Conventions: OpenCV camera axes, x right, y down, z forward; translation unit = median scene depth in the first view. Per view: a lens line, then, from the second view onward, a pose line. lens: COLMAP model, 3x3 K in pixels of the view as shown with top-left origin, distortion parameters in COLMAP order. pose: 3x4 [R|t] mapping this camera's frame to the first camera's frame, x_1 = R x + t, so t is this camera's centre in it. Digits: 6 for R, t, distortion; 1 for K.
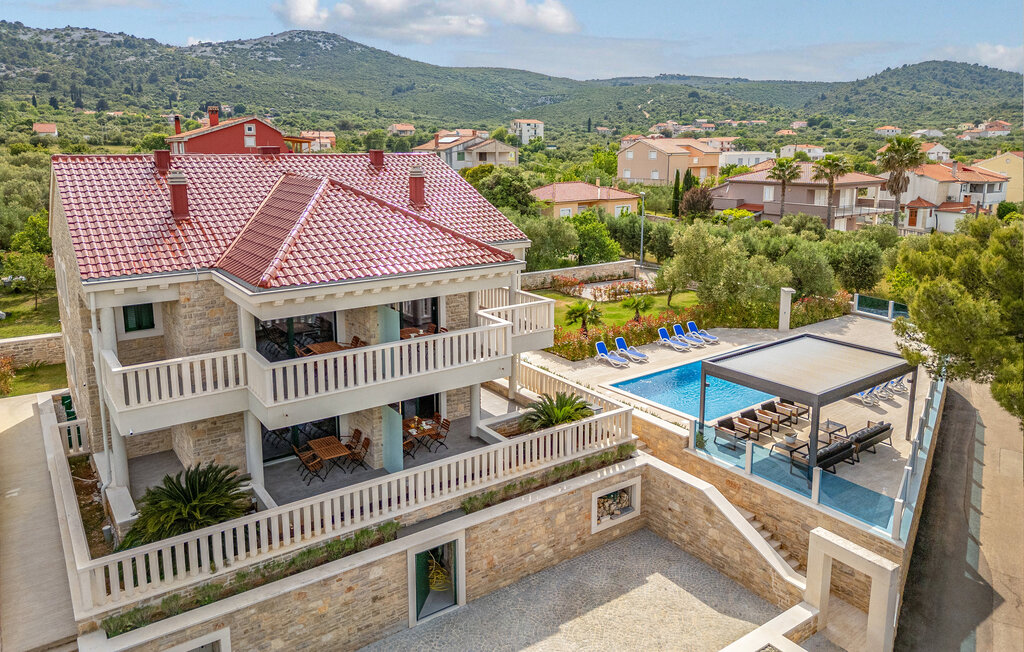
lens RADIAL K [[712.8, 0, 505.9], [0, 712.8, 277.7], [0, 0, 1]] dist [0.067847, -0.064160]
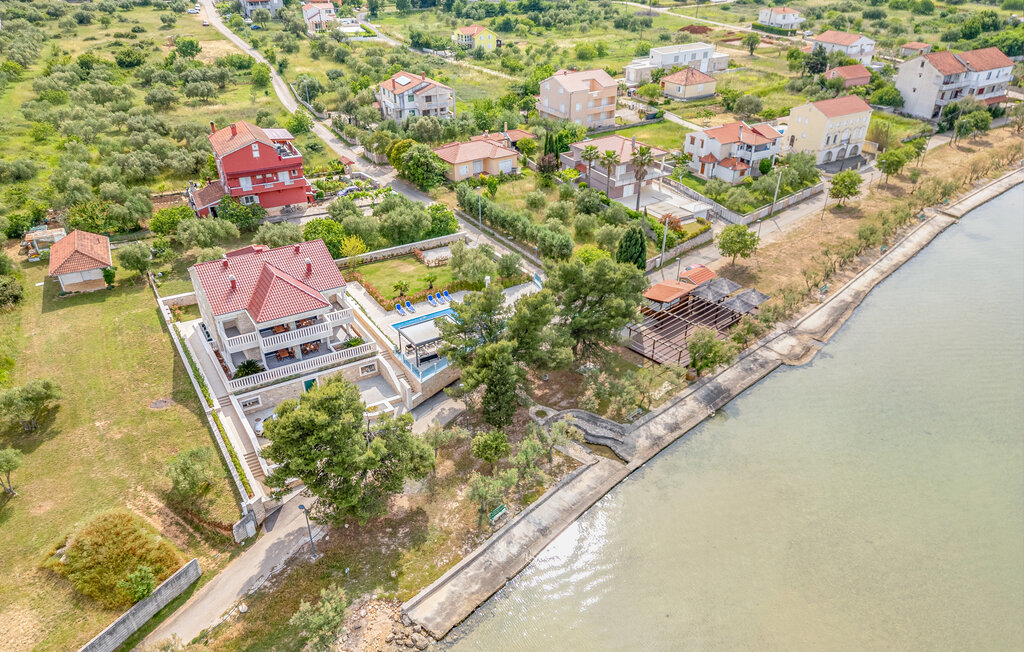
lens RADIAL K [[724.5, 0, 511.3], [0, 724.5, 366.9], [0, 0, 1]] dist [0.042622, -0.004533]
pose [[0.998302, 0.032474, -0.048356, 0.209099], [-0.012422, 0.929765, 0.367945, -0.205822], [0.056909, -0.366720, 0.928589, -0.459238]]
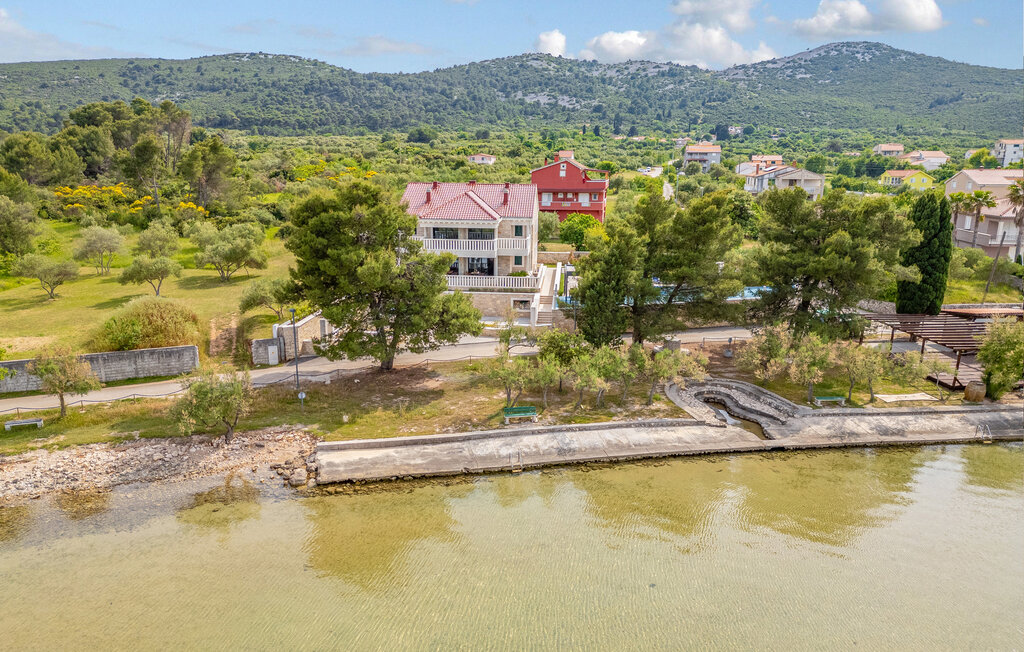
lens RADIAL K [[712.6, 0, 511.2], [0, 712.6, 343.4], [0, 0, 1]] dist [0.066840, -0.064916]
pose [[0.771678, 0.165552, -0.614090, 0.406555], [-0.126816, 0.986192, 0.106507, 0.033921], [0.623243, -0.004313, 0.782017, -0.279807]]
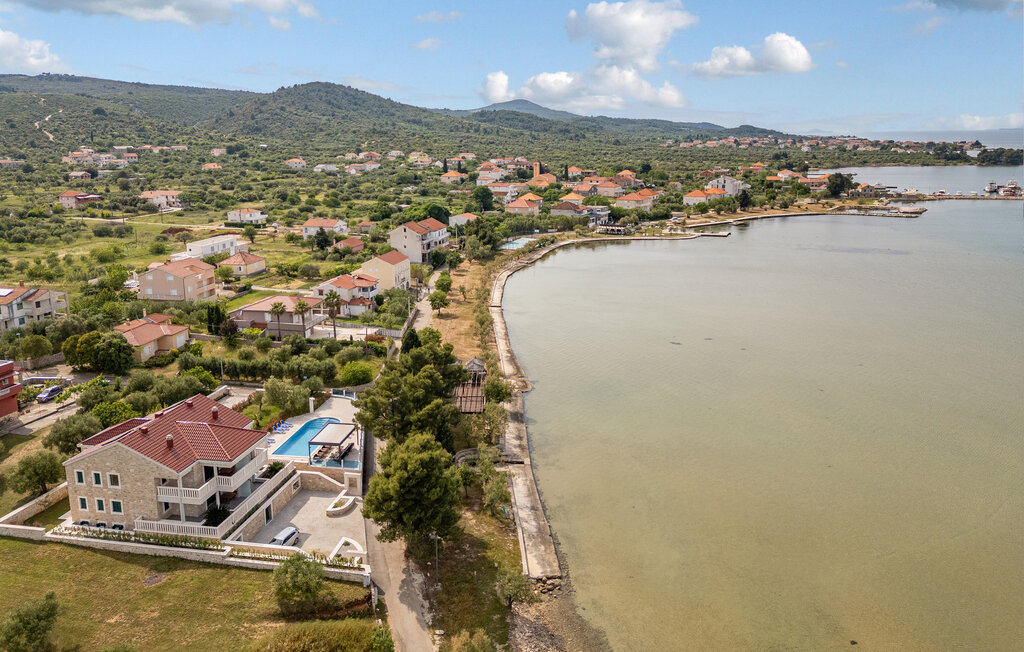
lens RADIAL K [[712.8, 0, 505.9], [0, 712.8, 277.7], [0, 0, 1]] dist [0.067847, -0.064160]
pose [[0.720654, -0.137278, 0.679568, -0.309440], [0.134761, 0.989242, 0.056927, -0.175795], [-0.680072, 0.050554, 0.731400, -0.543350]]
